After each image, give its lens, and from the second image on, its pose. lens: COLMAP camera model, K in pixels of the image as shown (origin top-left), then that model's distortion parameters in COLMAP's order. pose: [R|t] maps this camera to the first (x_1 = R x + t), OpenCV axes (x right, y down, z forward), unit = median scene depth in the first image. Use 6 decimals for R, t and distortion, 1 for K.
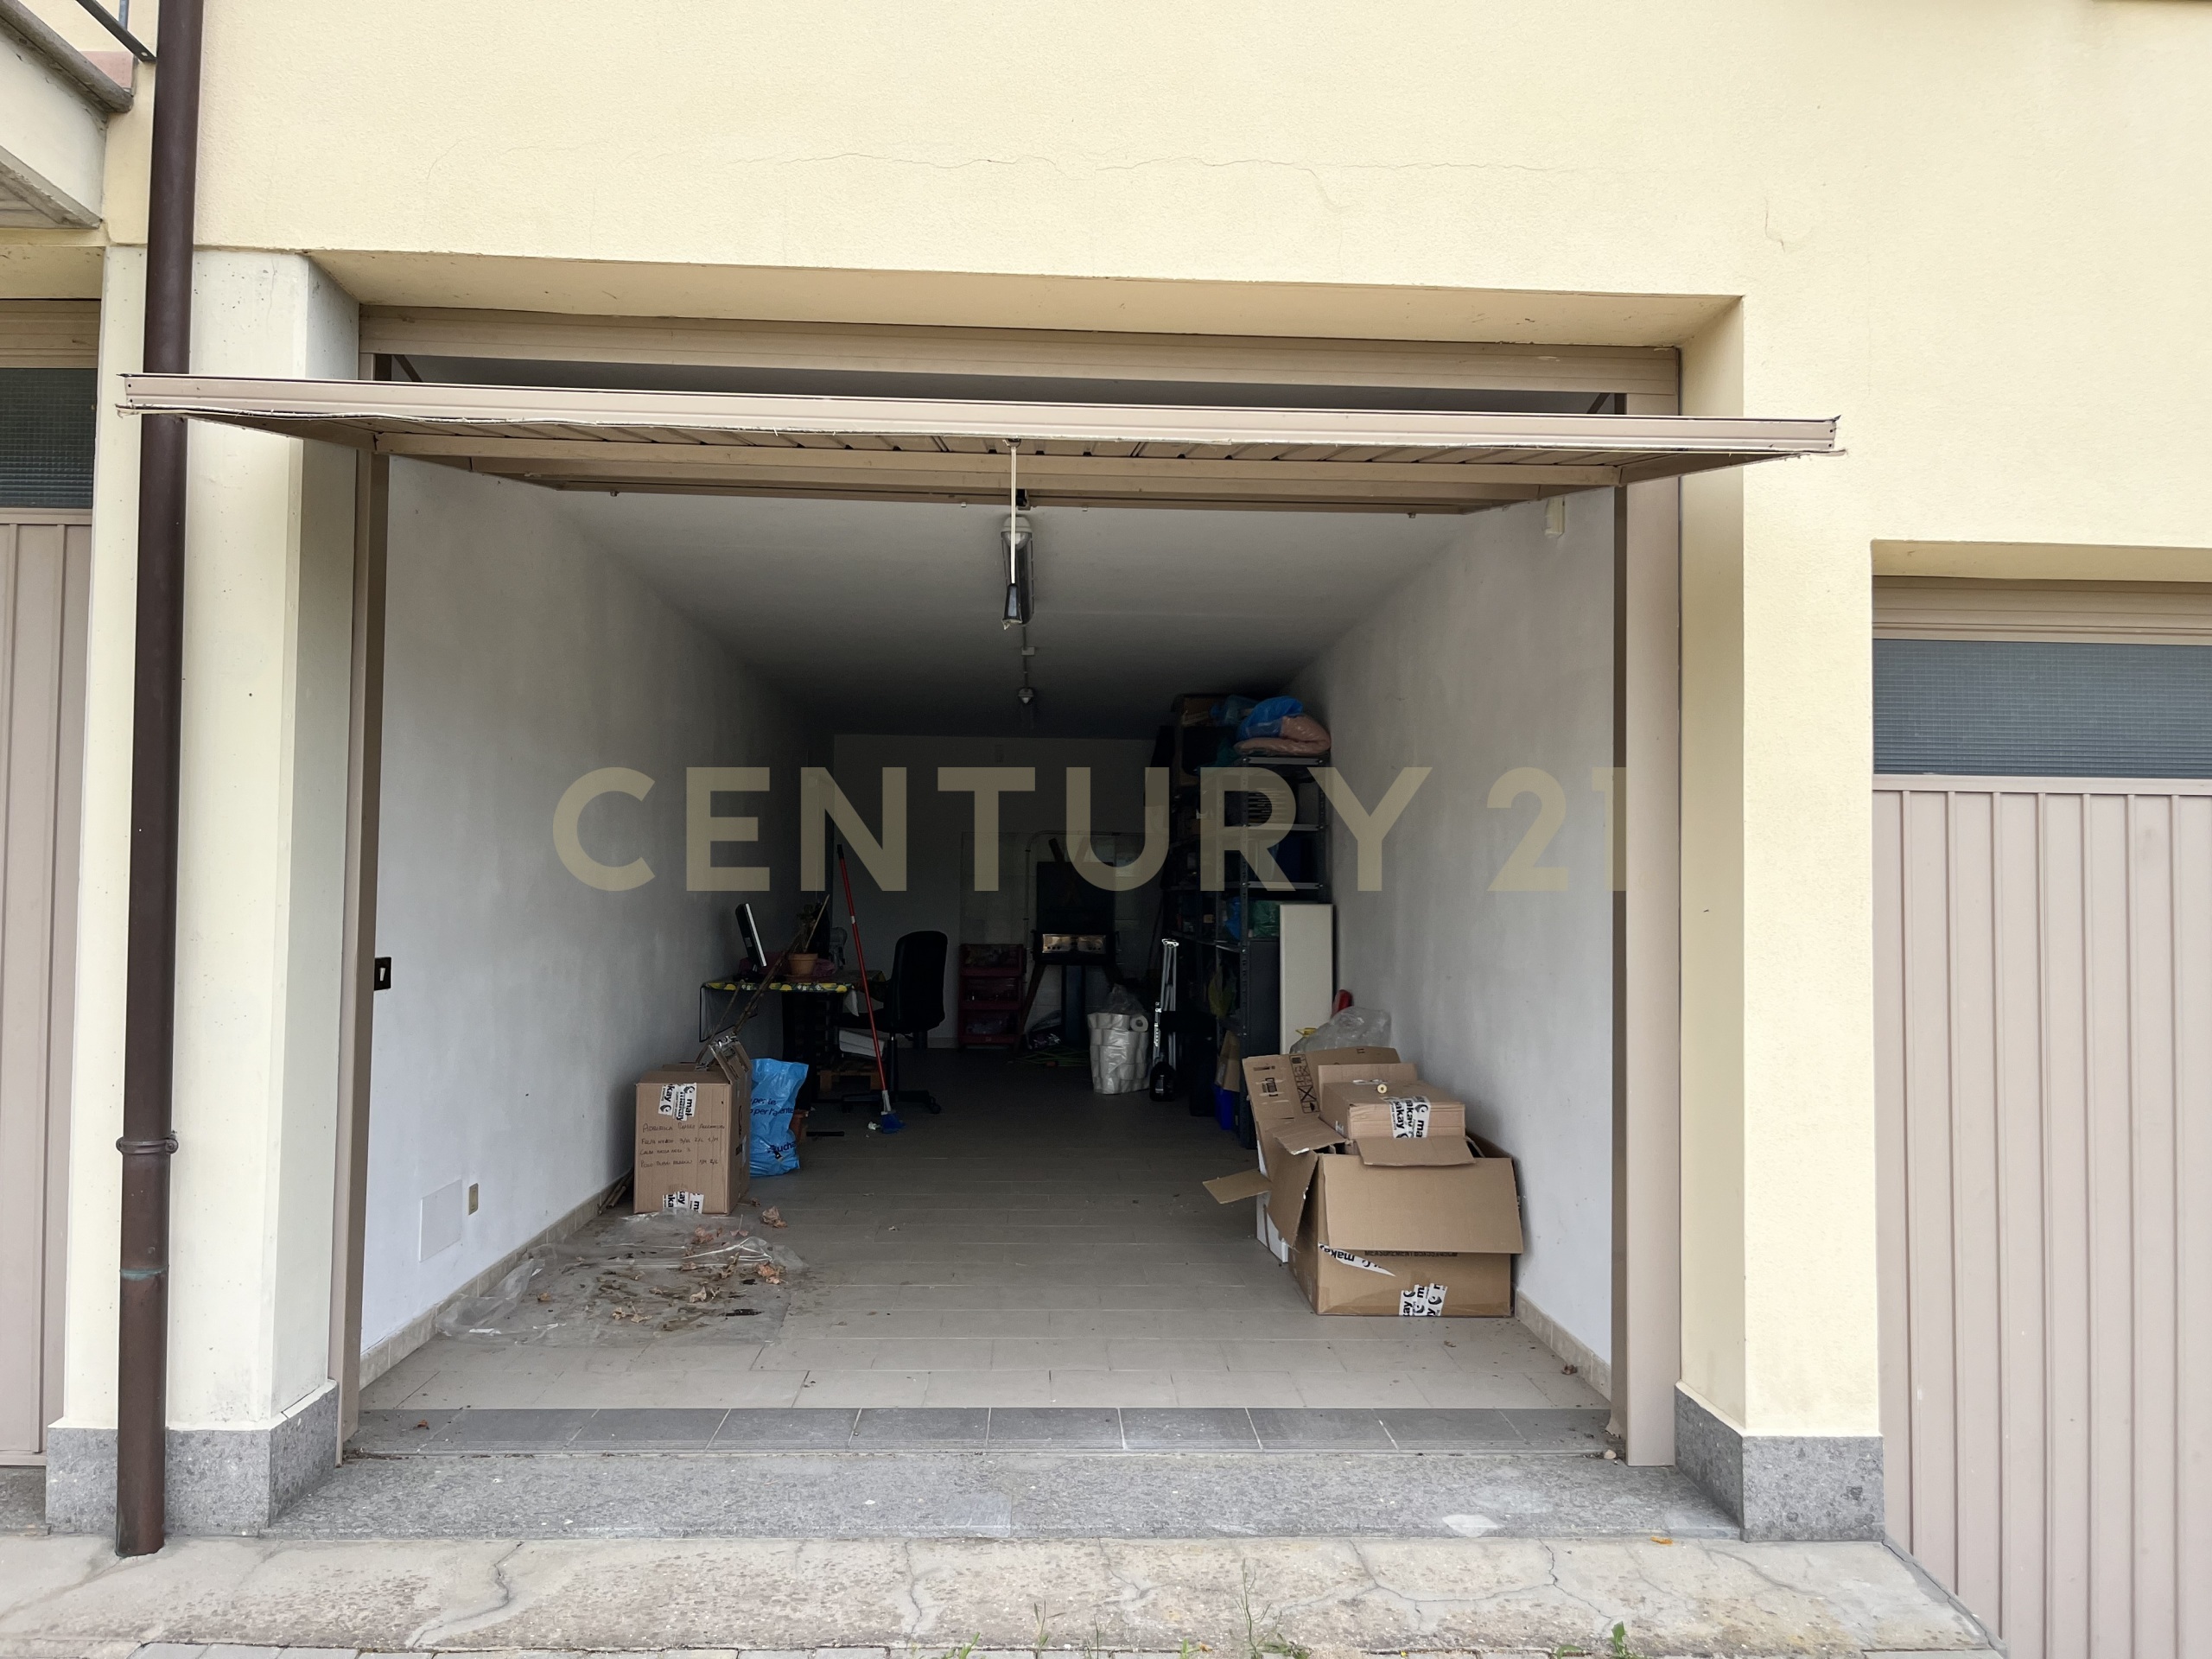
lens RADIAL K [[1680.1, 0, 1095.0], [0, 1680.1, 830.6], [0, 0, 1]] dist [0.044436, -0.059086]
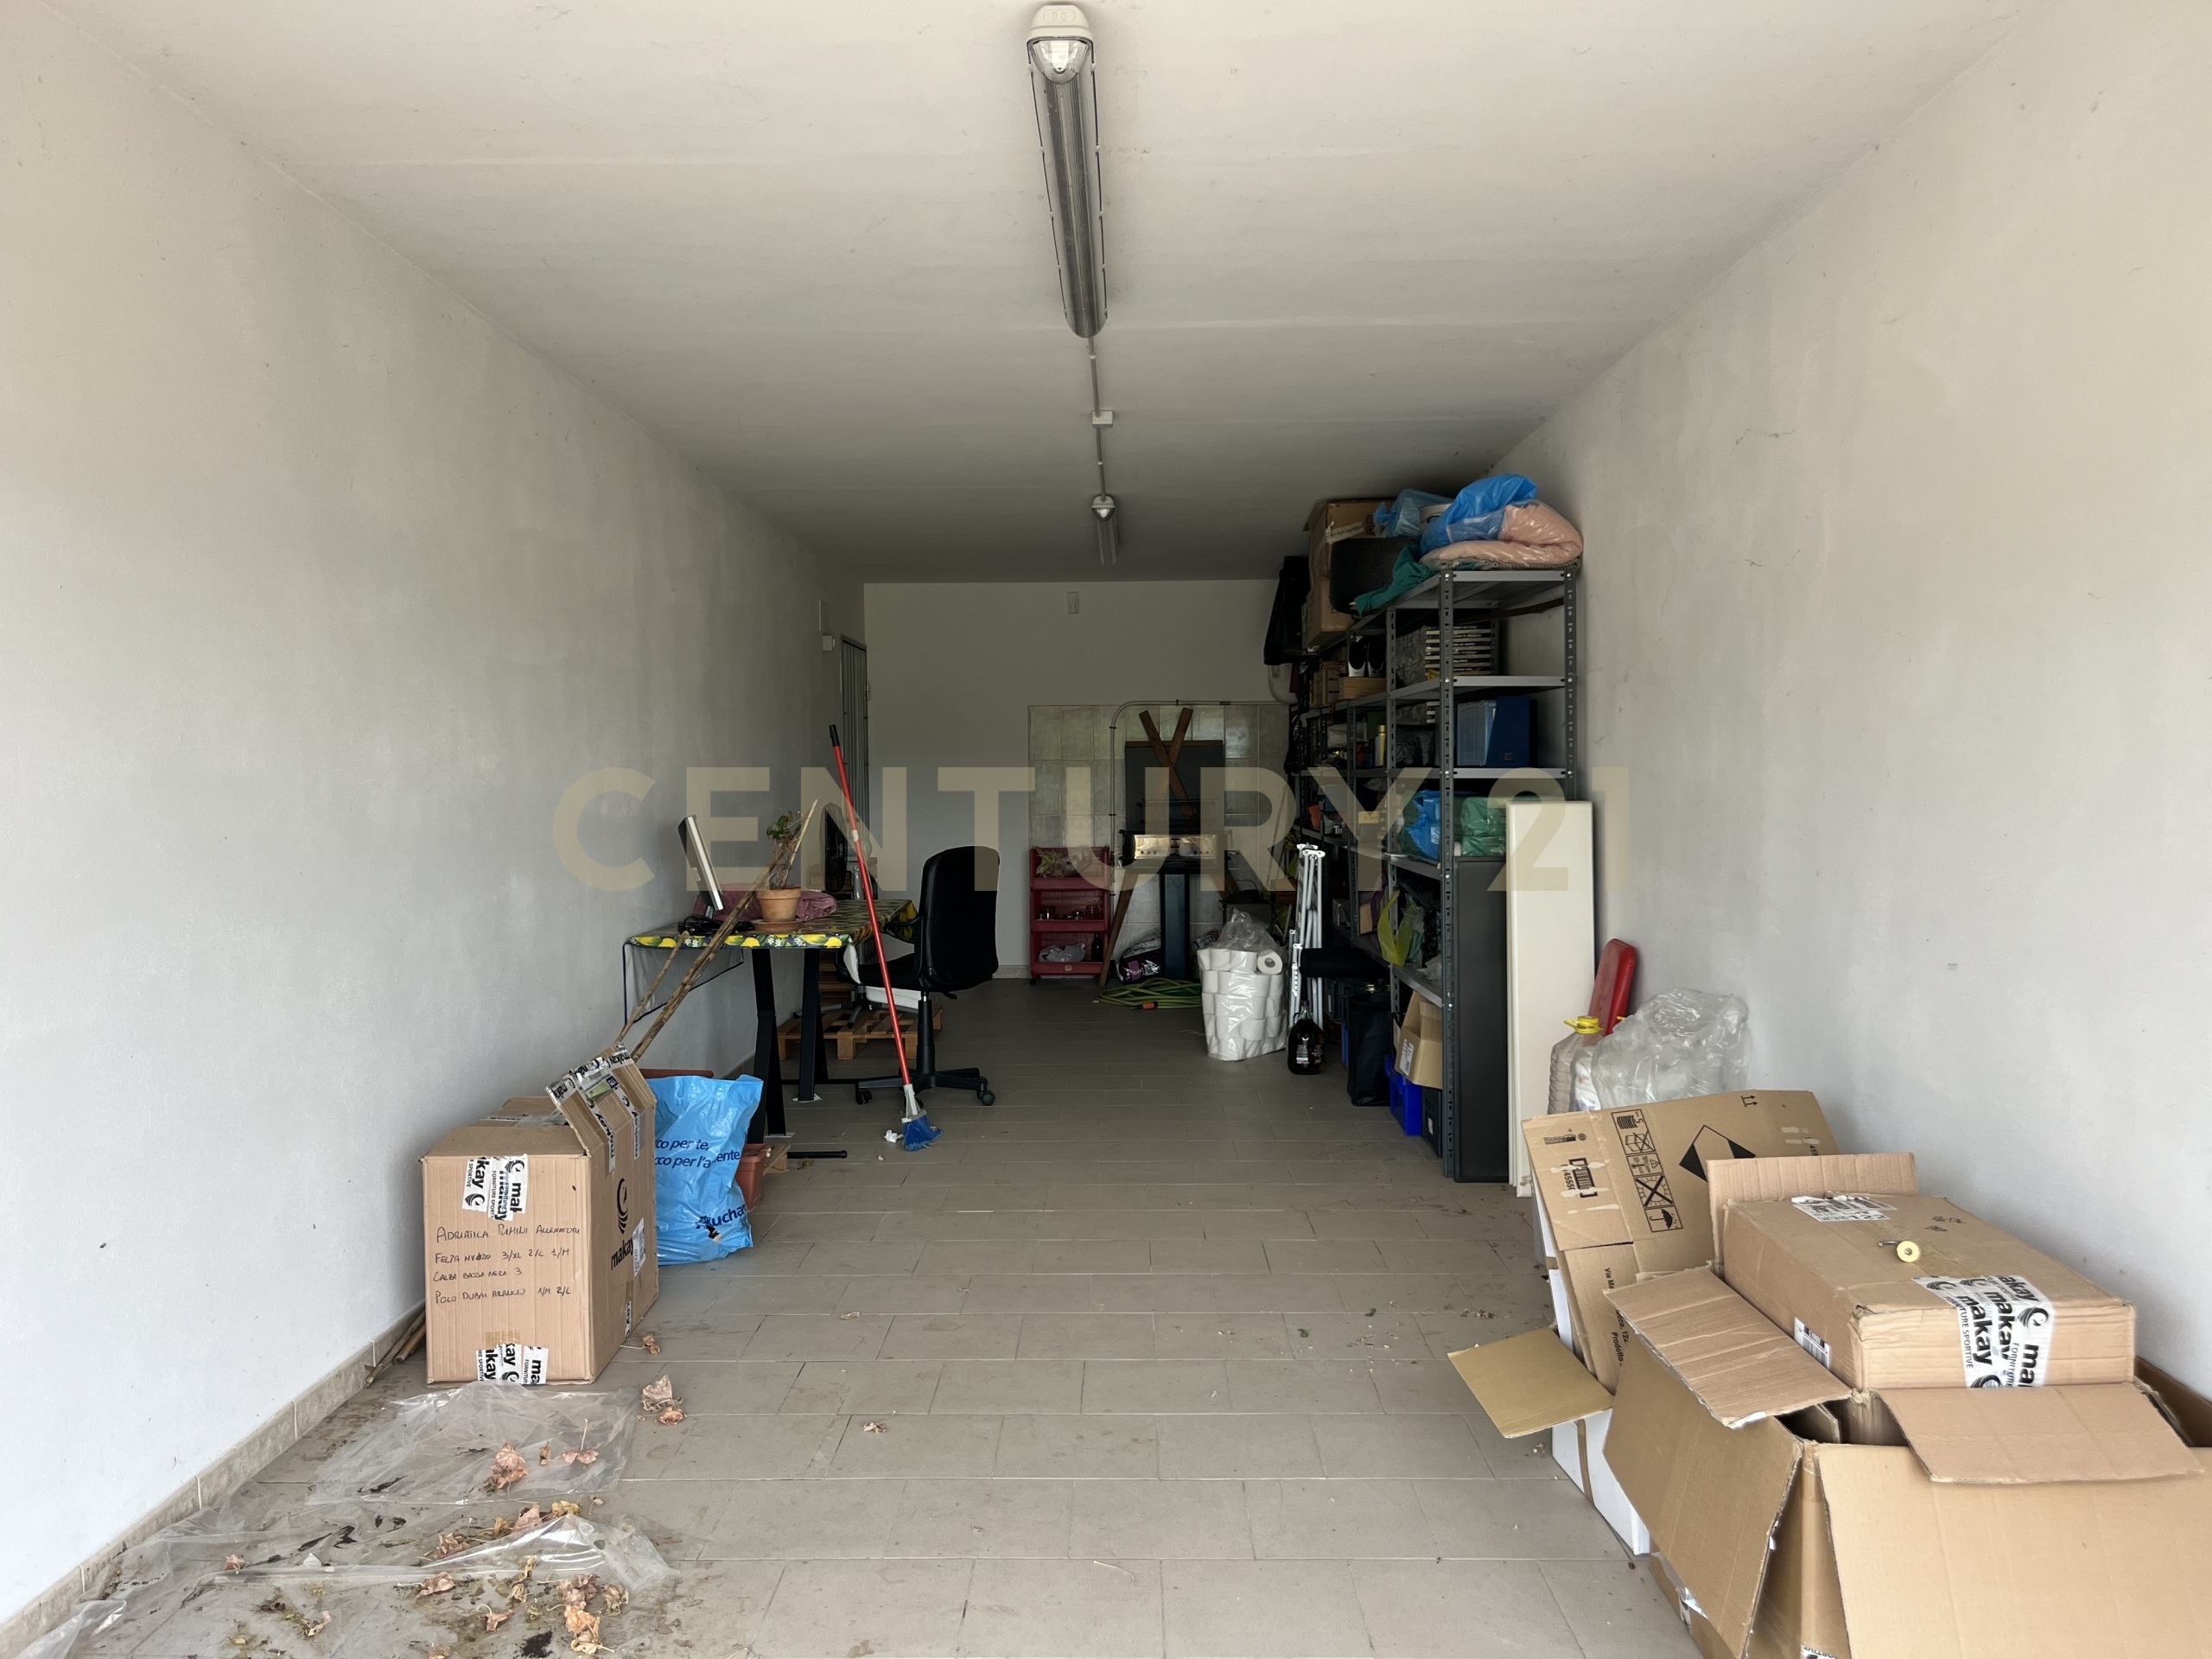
lens RADIAL K [[1676.2, 0, 1076.8], [0, 1676.2, 888.5], [0, 0, 1]] dist [0.000121, -0.001038]
pose [[0.997679, -0.016769, -0.065994, -0.010514], [0.023818, 0.993918, 0.107516, 0.003739], [0.063790, -0.108839, 0.992011, 0.350560]]
